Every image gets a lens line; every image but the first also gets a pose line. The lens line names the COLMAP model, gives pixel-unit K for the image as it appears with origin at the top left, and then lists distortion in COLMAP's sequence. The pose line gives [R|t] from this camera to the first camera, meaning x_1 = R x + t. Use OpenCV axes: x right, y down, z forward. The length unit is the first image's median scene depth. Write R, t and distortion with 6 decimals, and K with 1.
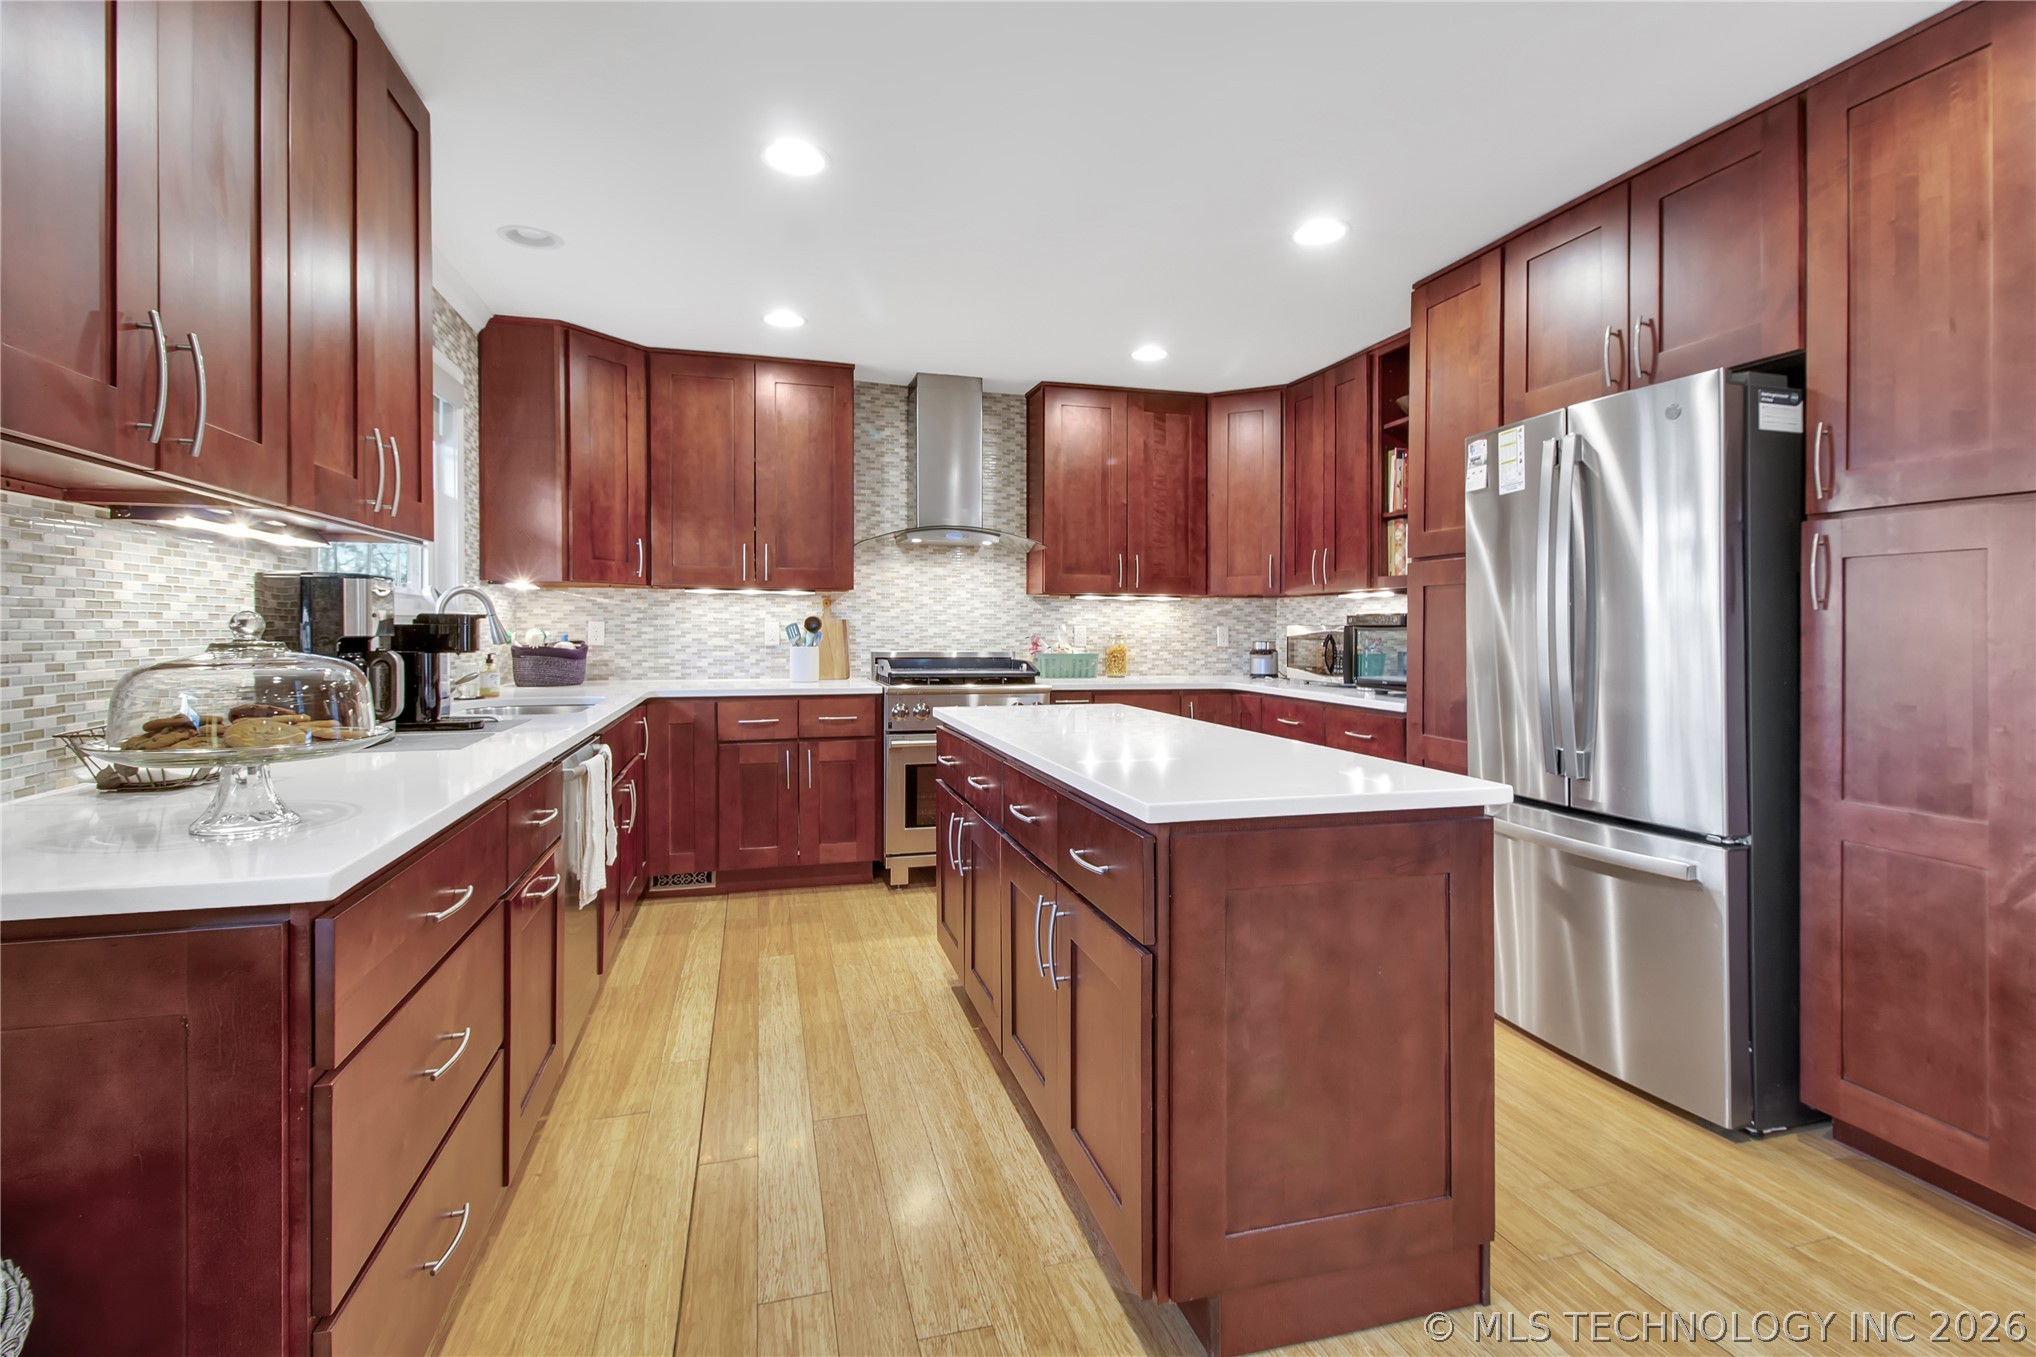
lens RADIAL K [[965.7, 0, 1052.1], [0, 965.7, 651.0], [0, 0, 1]] dist [0.003145, -0.005117]
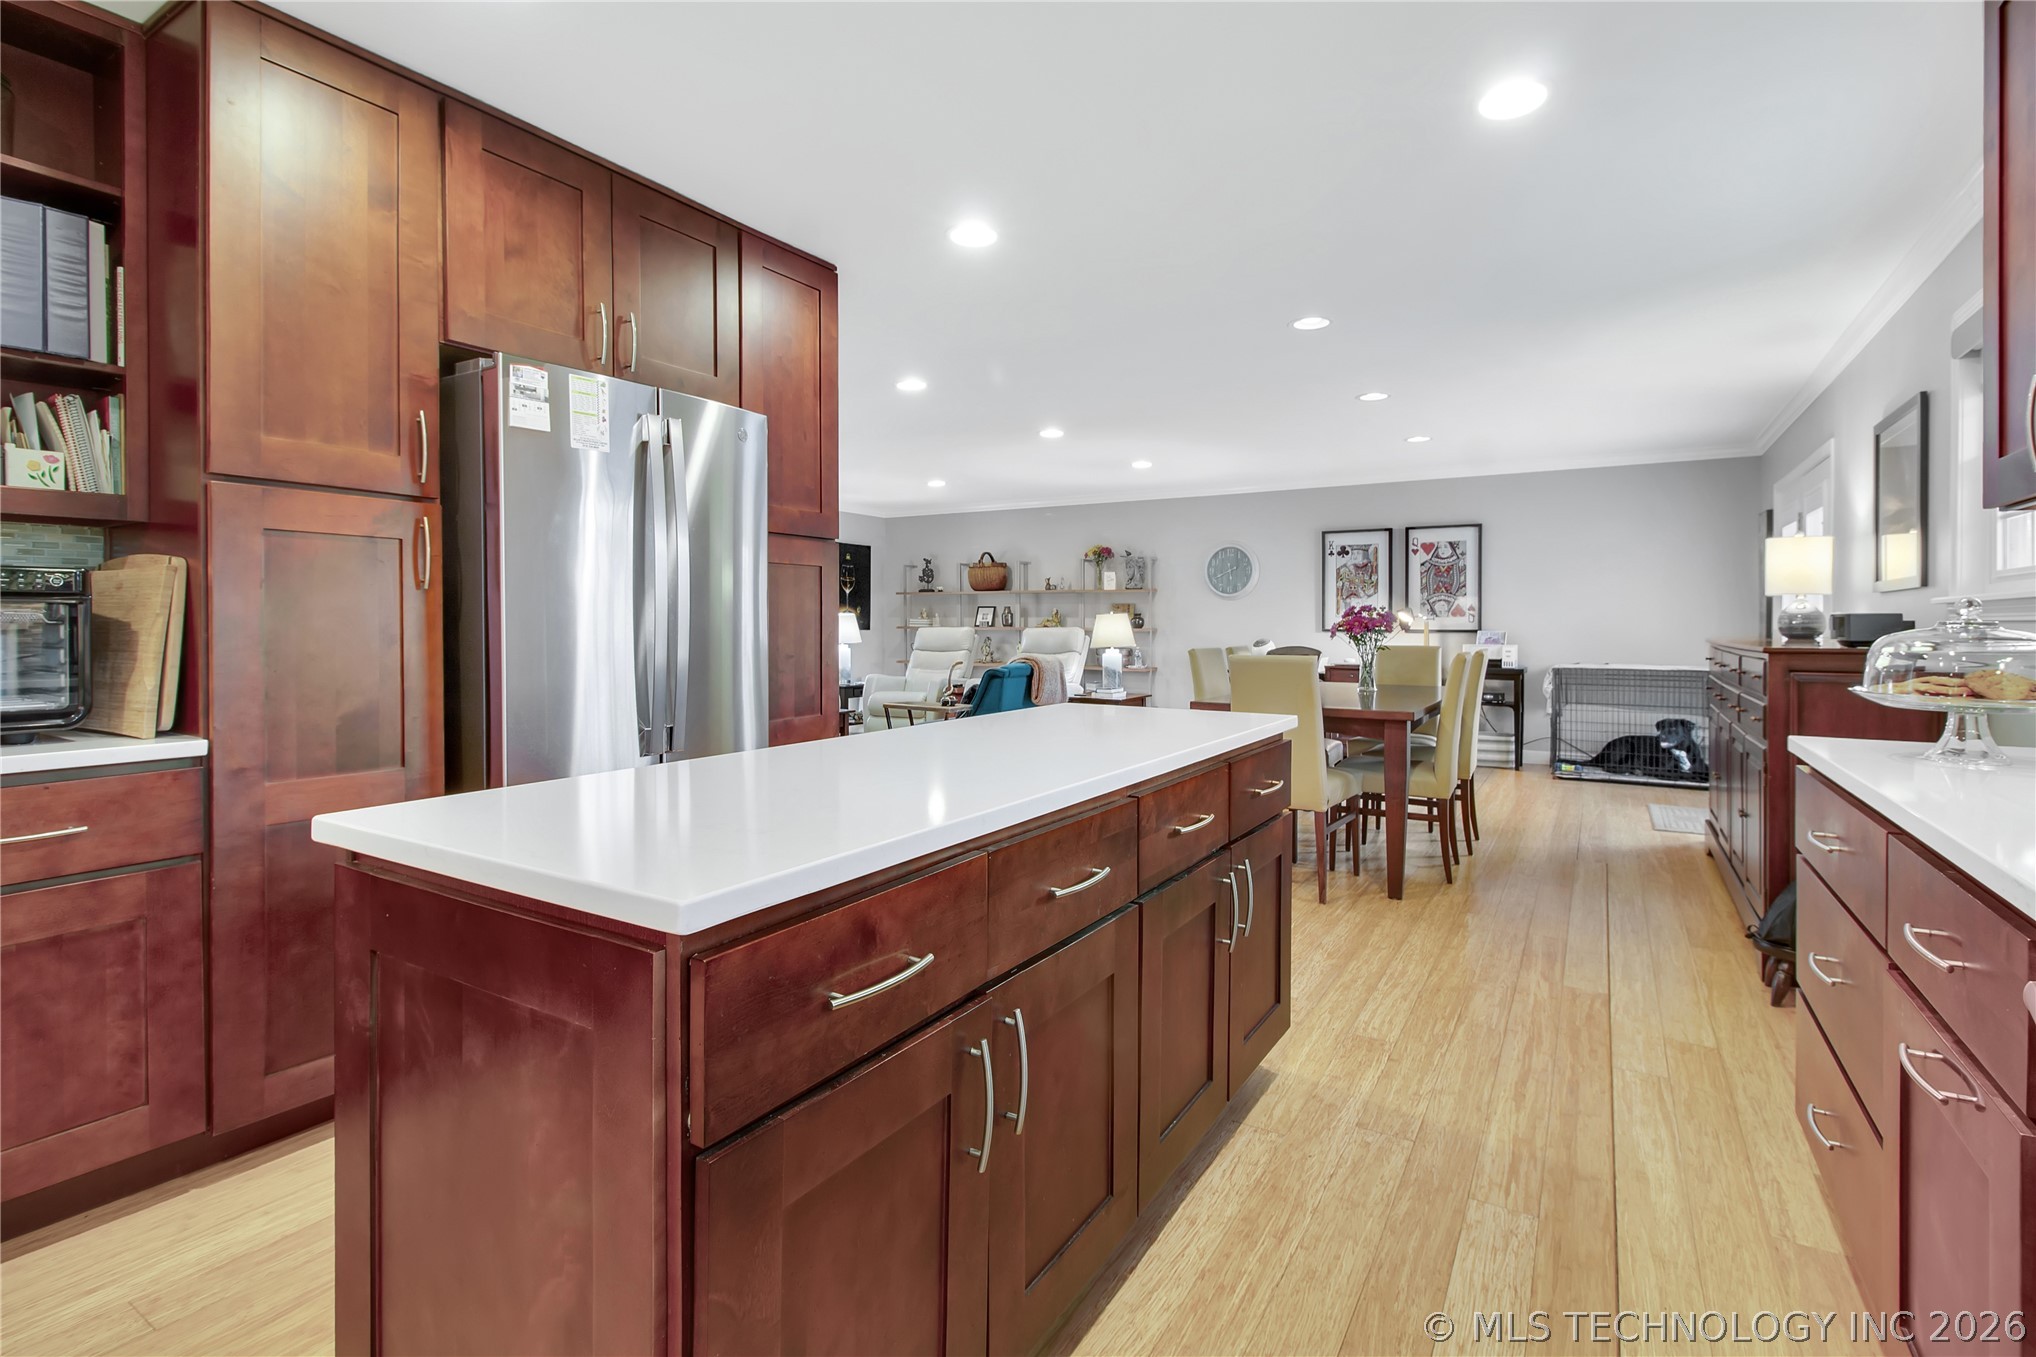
lens RADIAL K [[965.7, 0, 1016.1], [0, 965.7, 622.3], [0, 0, 1]] dist [0.003145, -0.005117]
pose [[-0.664645, -0.008756, 0.747108, -0.684646], [0.008093, 0.999788, 0.018917, -0.035335], [-0.747116, 0.018619, -0.664433, 2.042625]]
